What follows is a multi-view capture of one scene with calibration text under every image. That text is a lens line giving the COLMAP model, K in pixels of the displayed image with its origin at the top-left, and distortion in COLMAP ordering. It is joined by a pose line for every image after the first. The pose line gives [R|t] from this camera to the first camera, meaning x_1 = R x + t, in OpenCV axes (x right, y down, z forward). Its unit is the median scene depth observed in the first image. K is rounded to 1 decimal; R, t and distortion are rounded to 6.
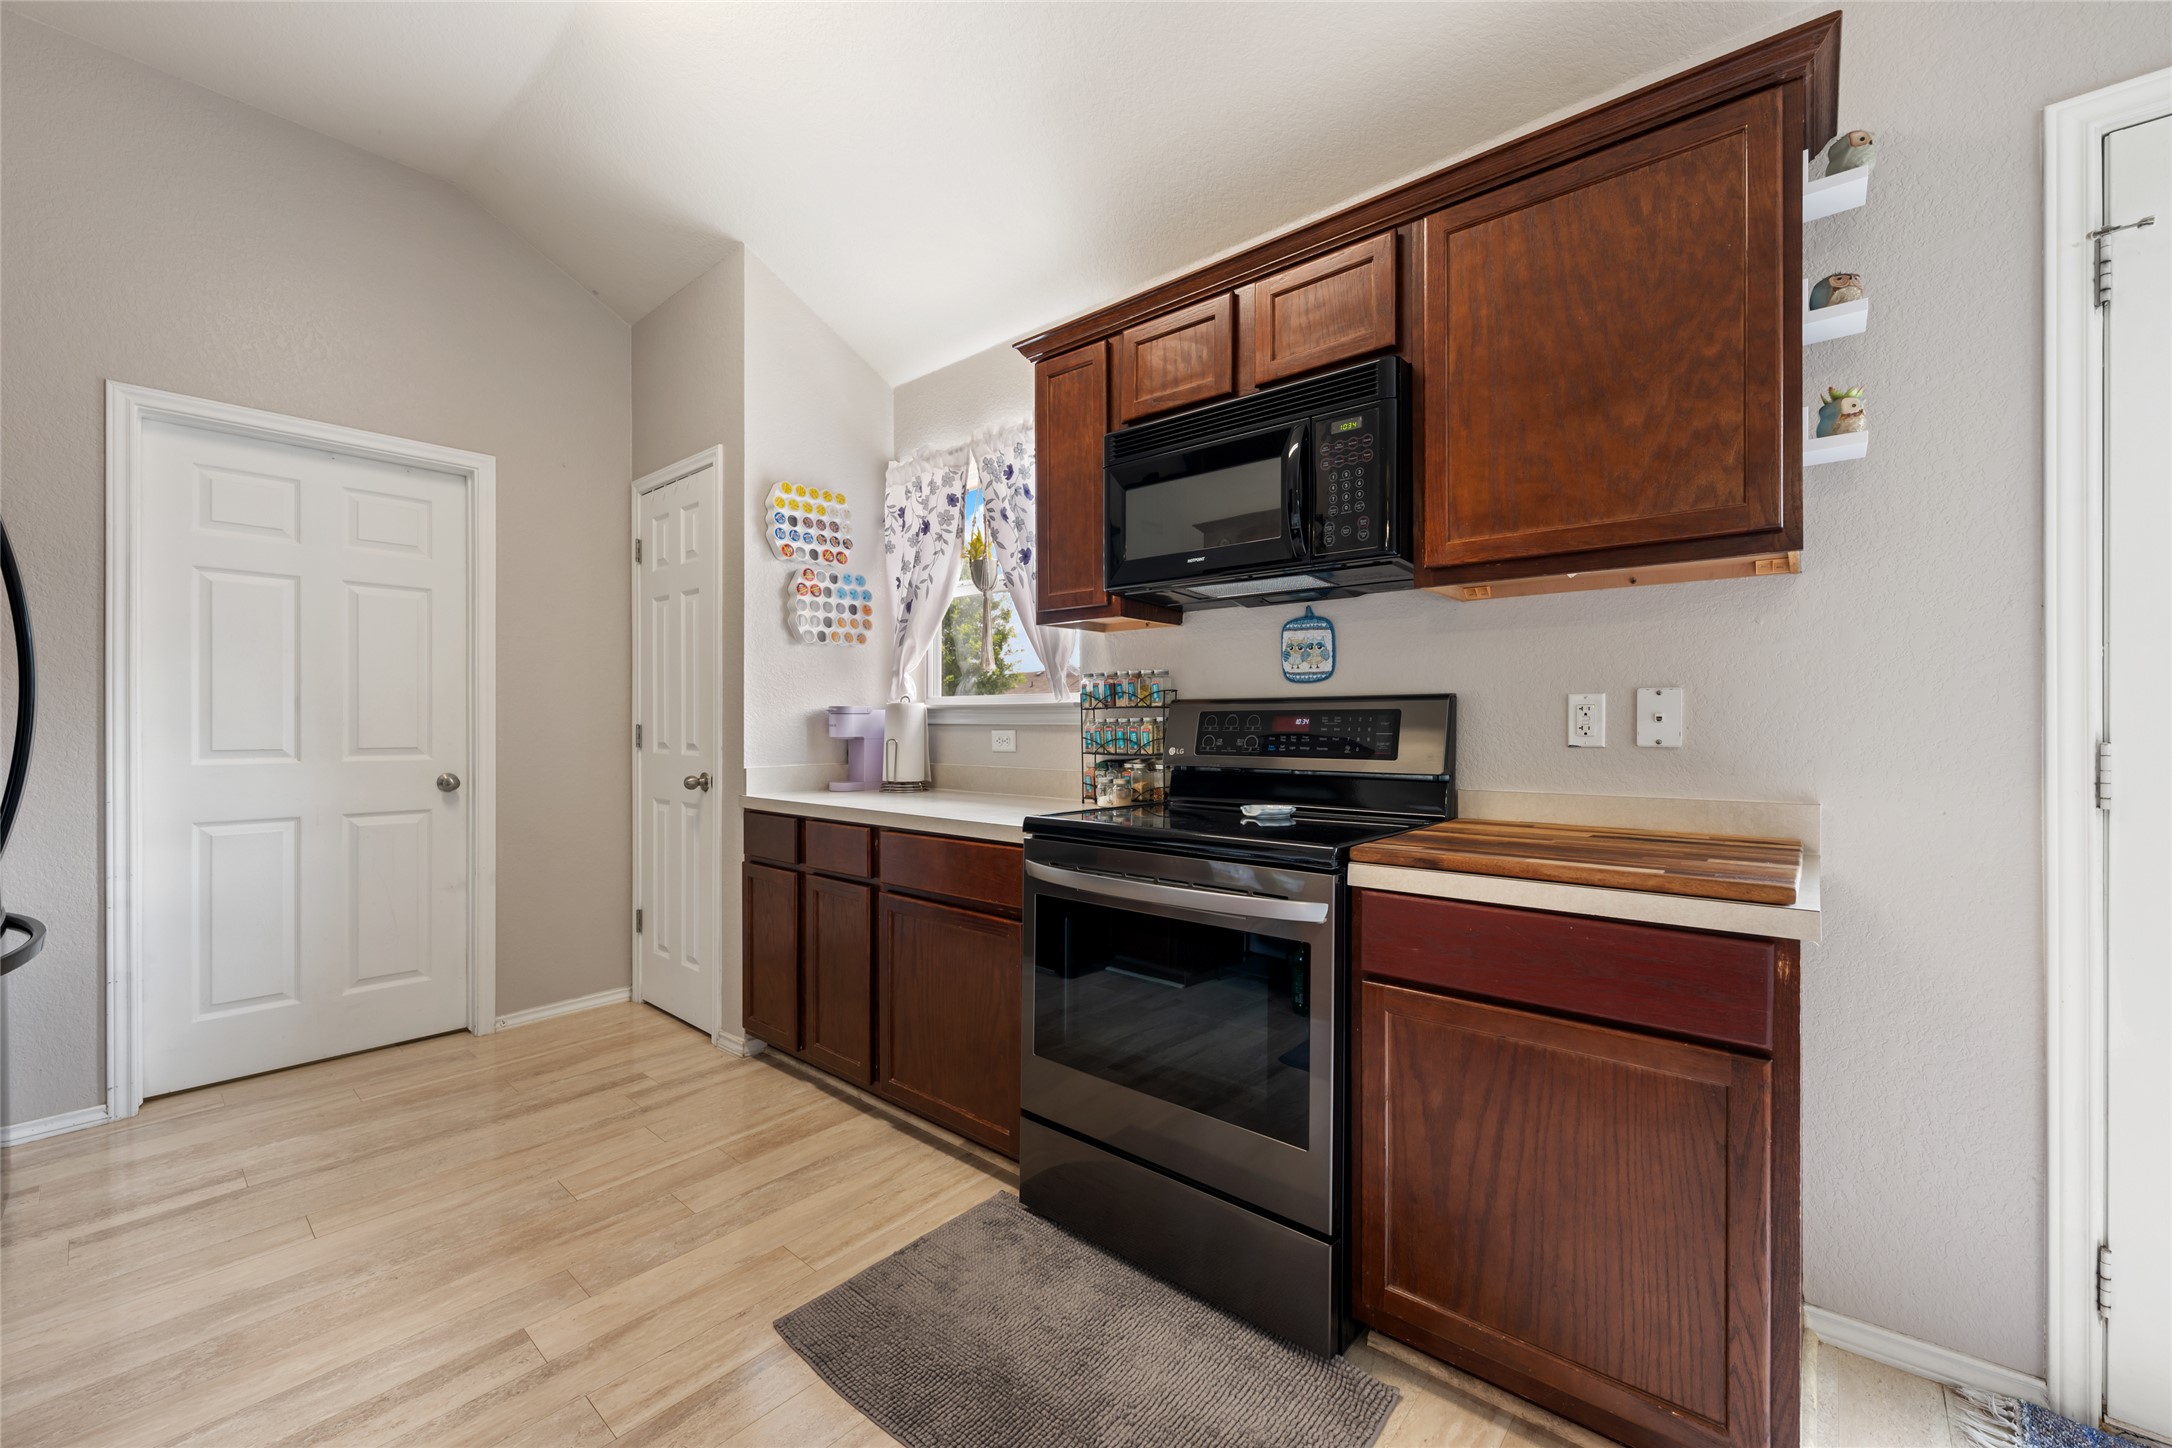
lens RADIAL K [[857.8, 0, 1081.9], [0, 857.8, 728.4], [0, 0, 1]] dist [-0.000872, -0.000231]
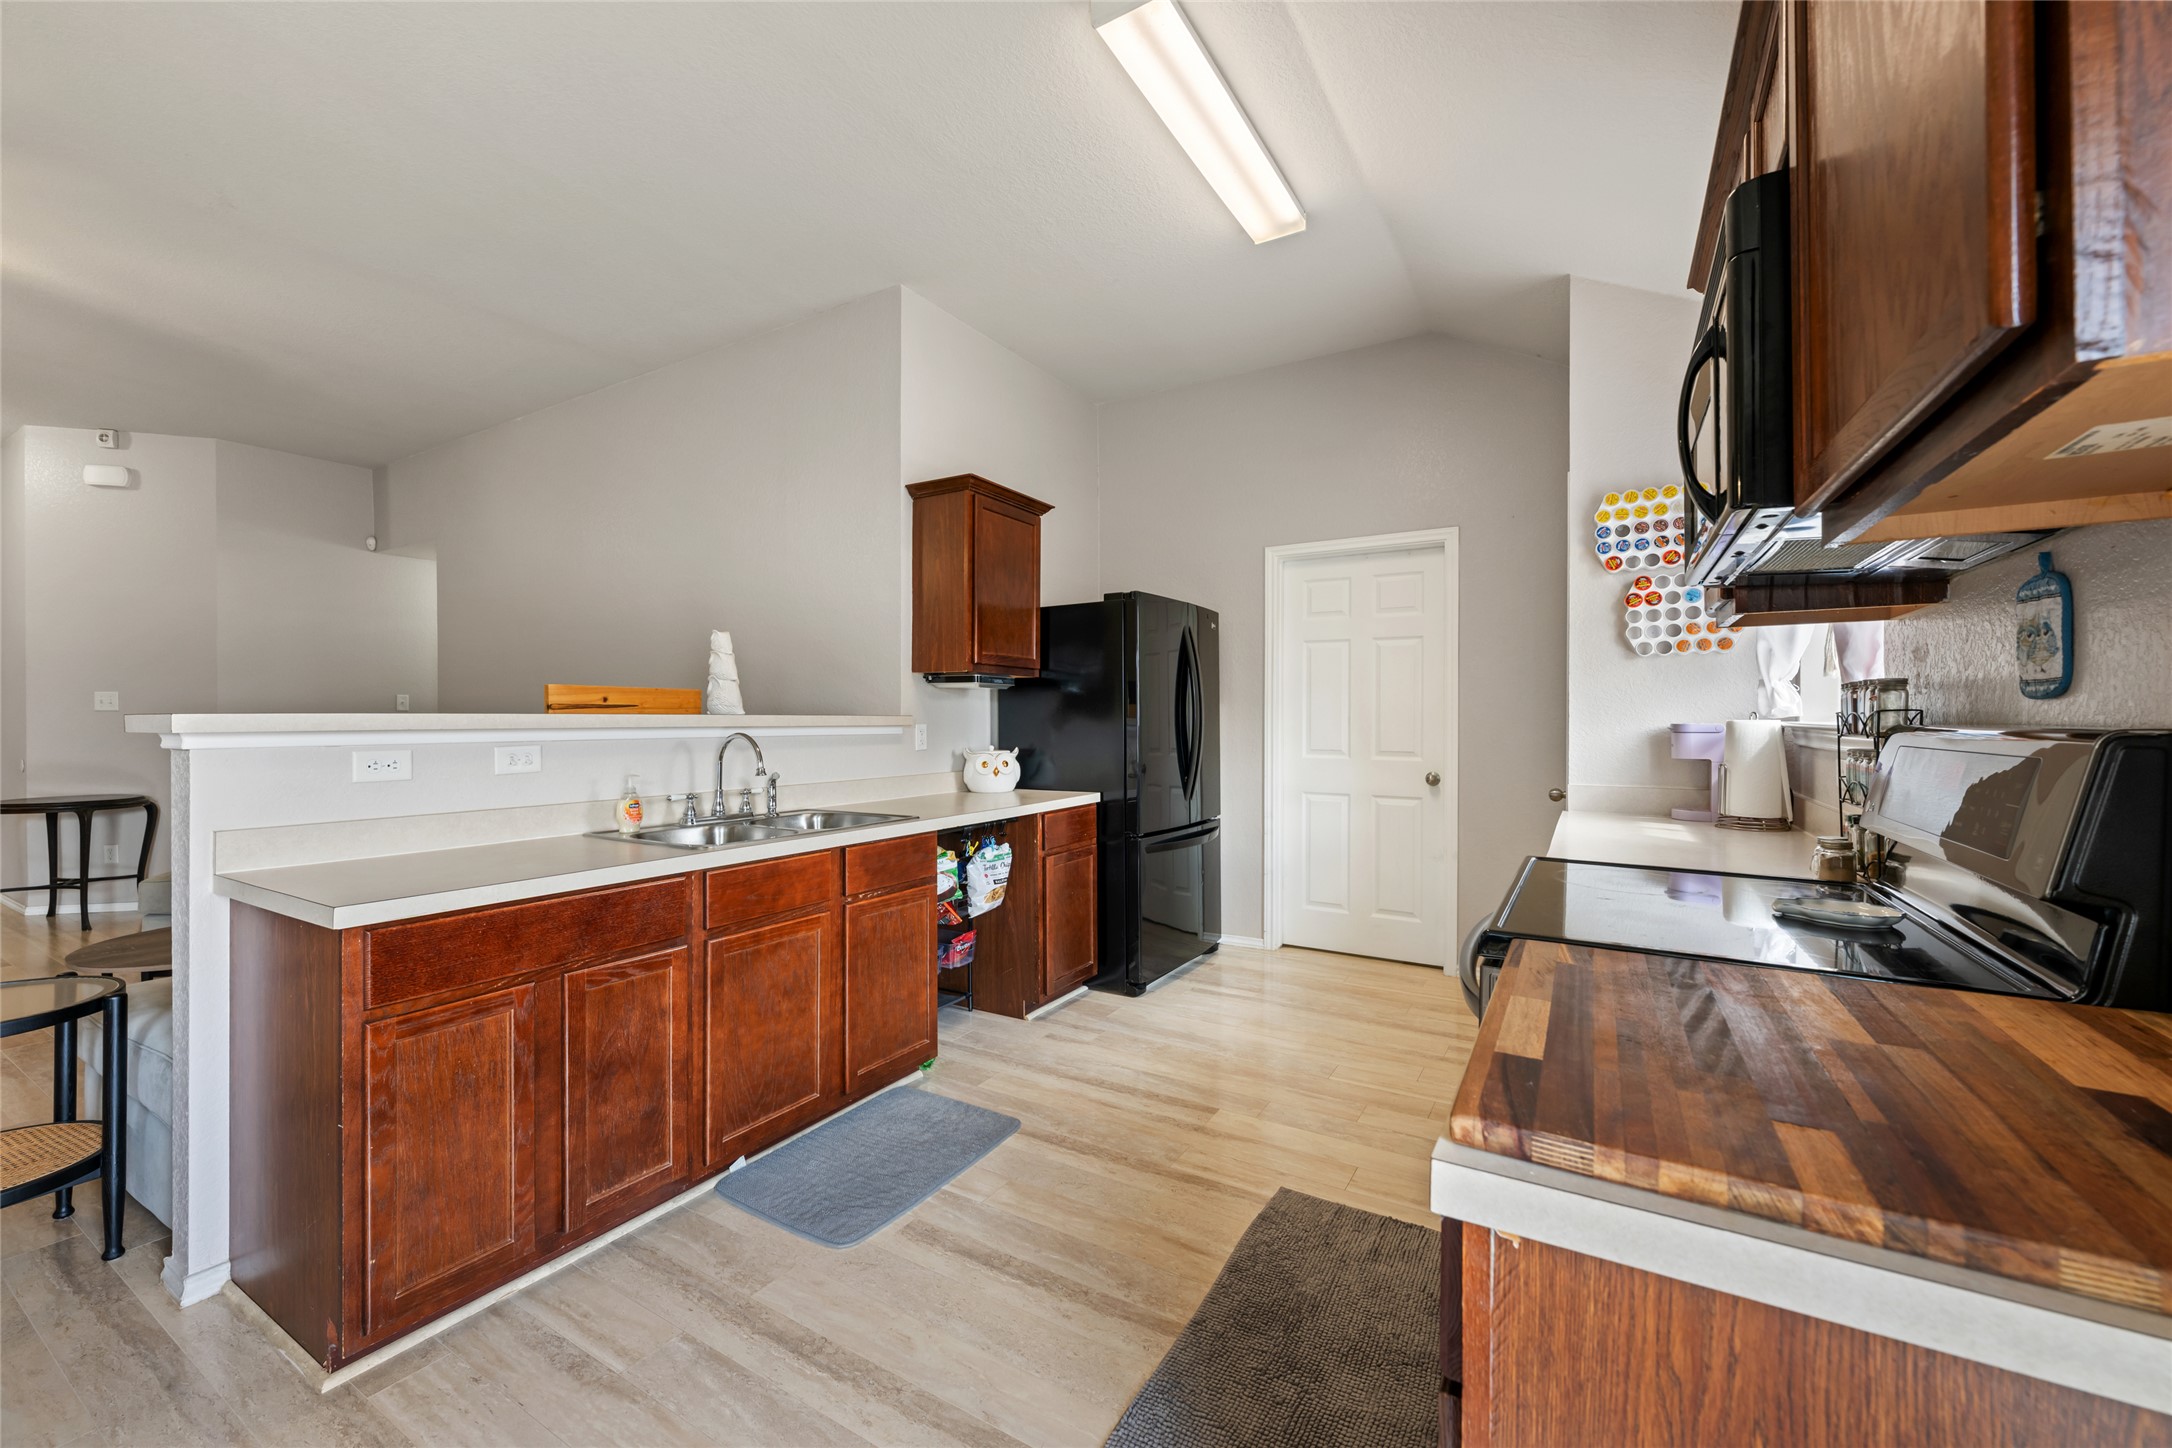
lens RADIAL K [[857.8, 0, 1082.6], [0, 857.8, 717.7], [0, 0, 1]] dist [-0.000872, -0.000231]
pose [[0.171251, -0.000085, -0.985227, 0.520901], [-0.005526, 0.999984, -0.001047, -0.029537], [0.985212, 0.005624, 0.171248, 0.250596]]
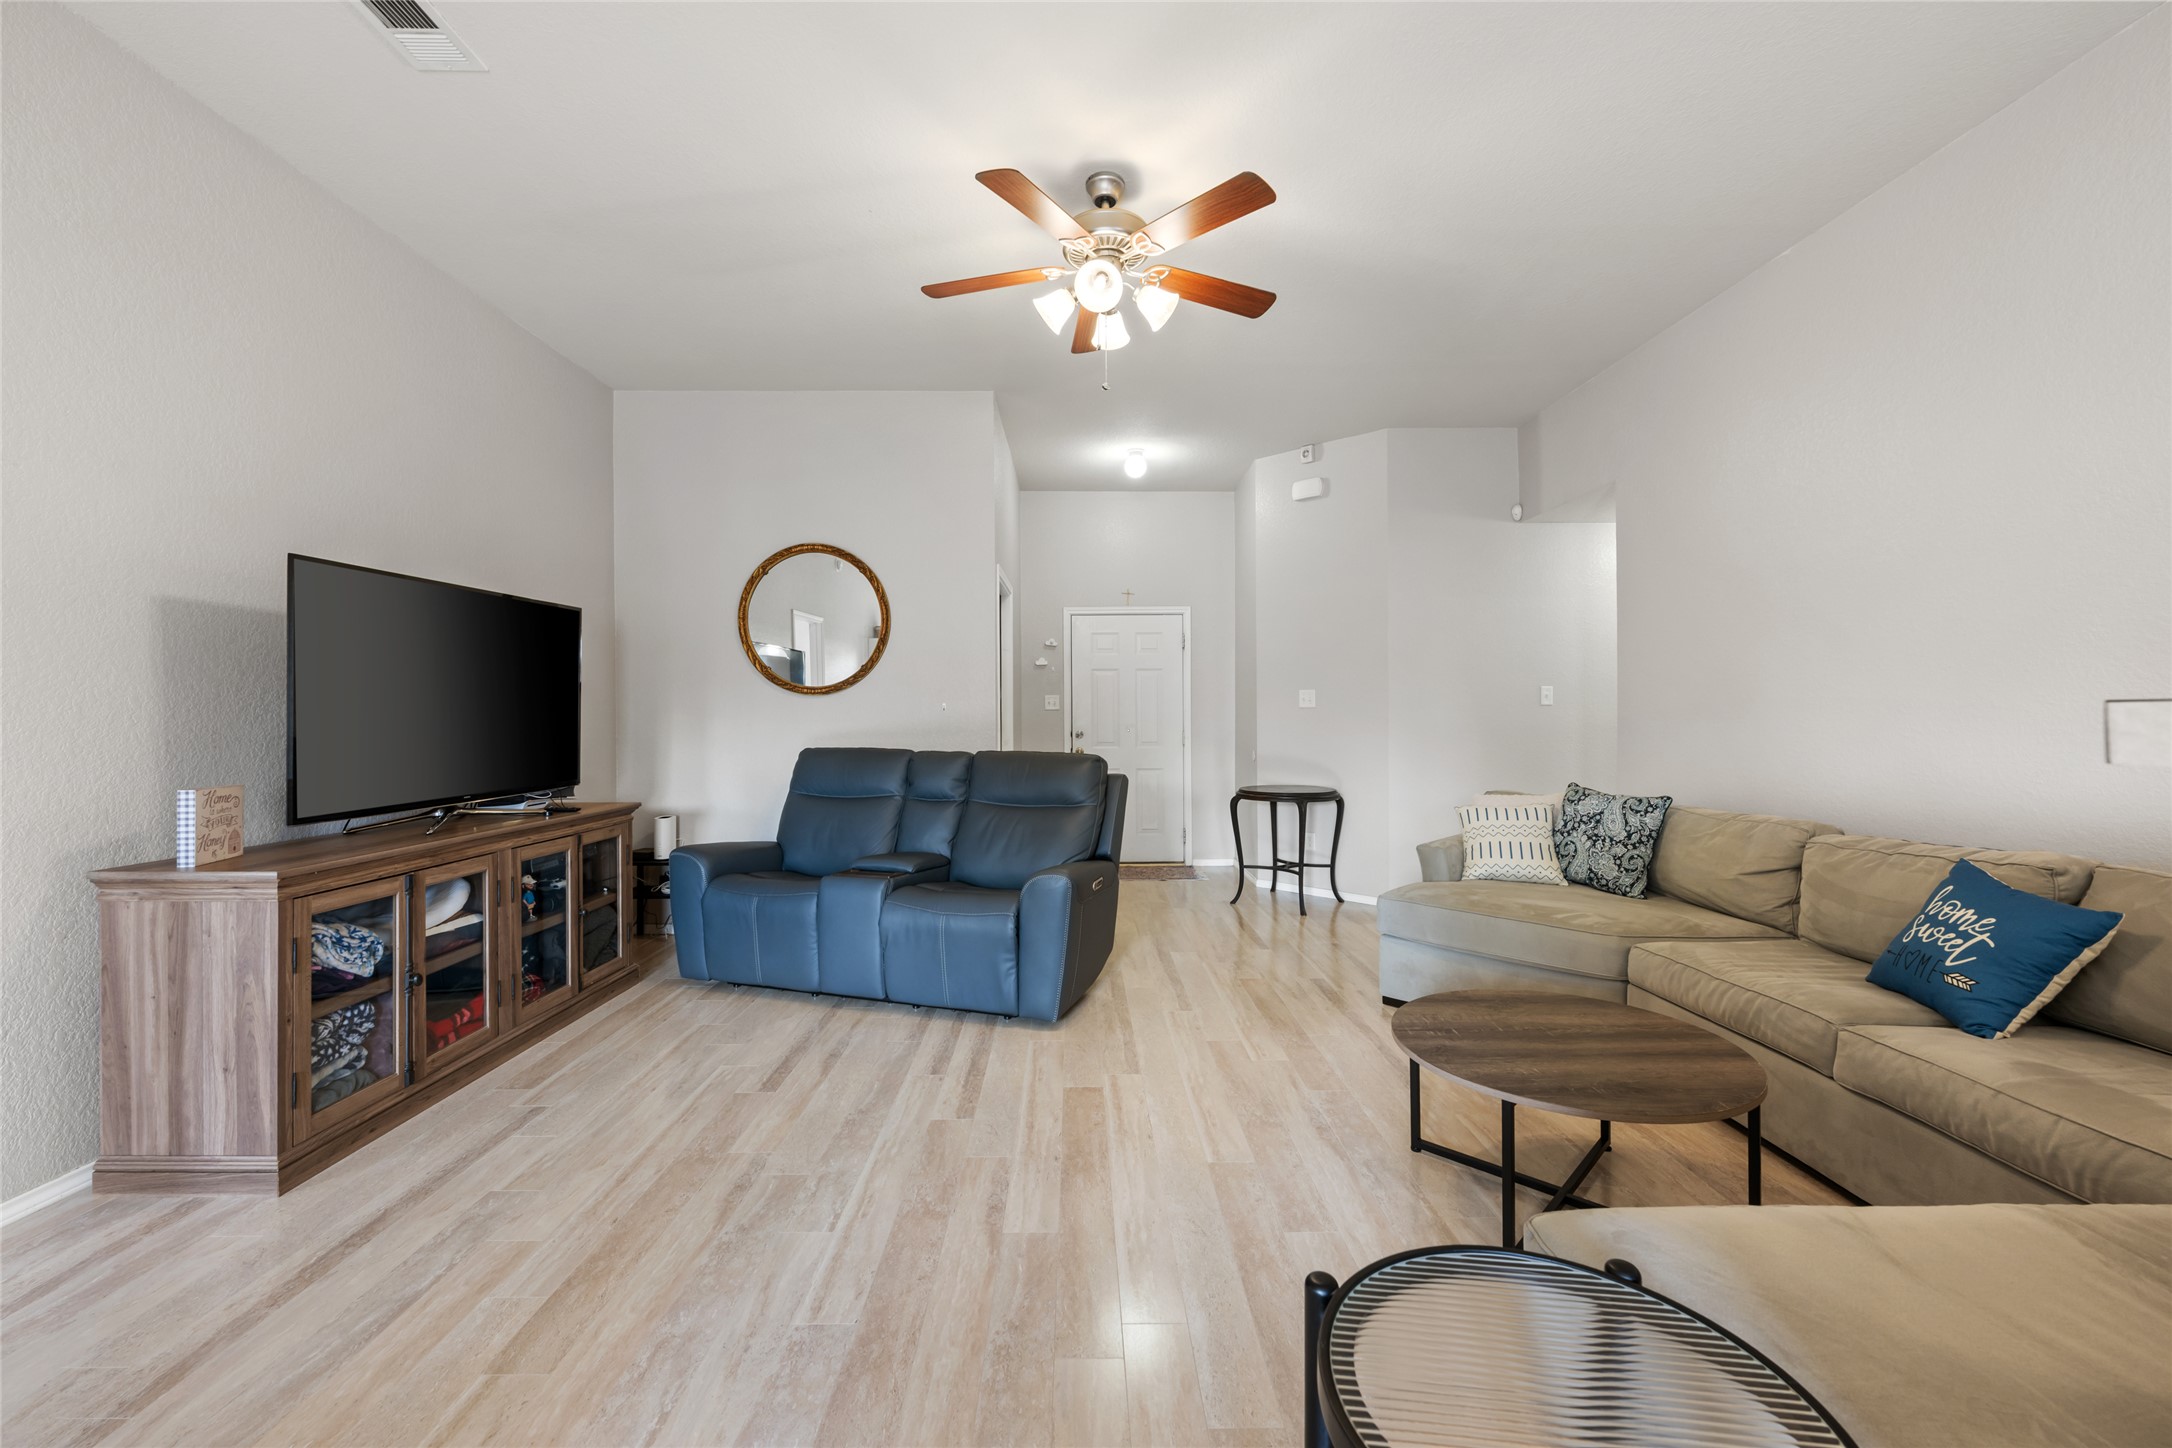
lens RADIAL K [[857.8, 0, 1082.4], [0, 857.8, 716.2], [0, 0, 1]] dist [-0.000872, -0.000231]
pose [[-0.752843, 0.003510, -0.658190, 0.037030], [0.000247, 0.999987, 0.005050, -0.025519], [0.658200, 0.003639, -0.752835, -0.361529]]
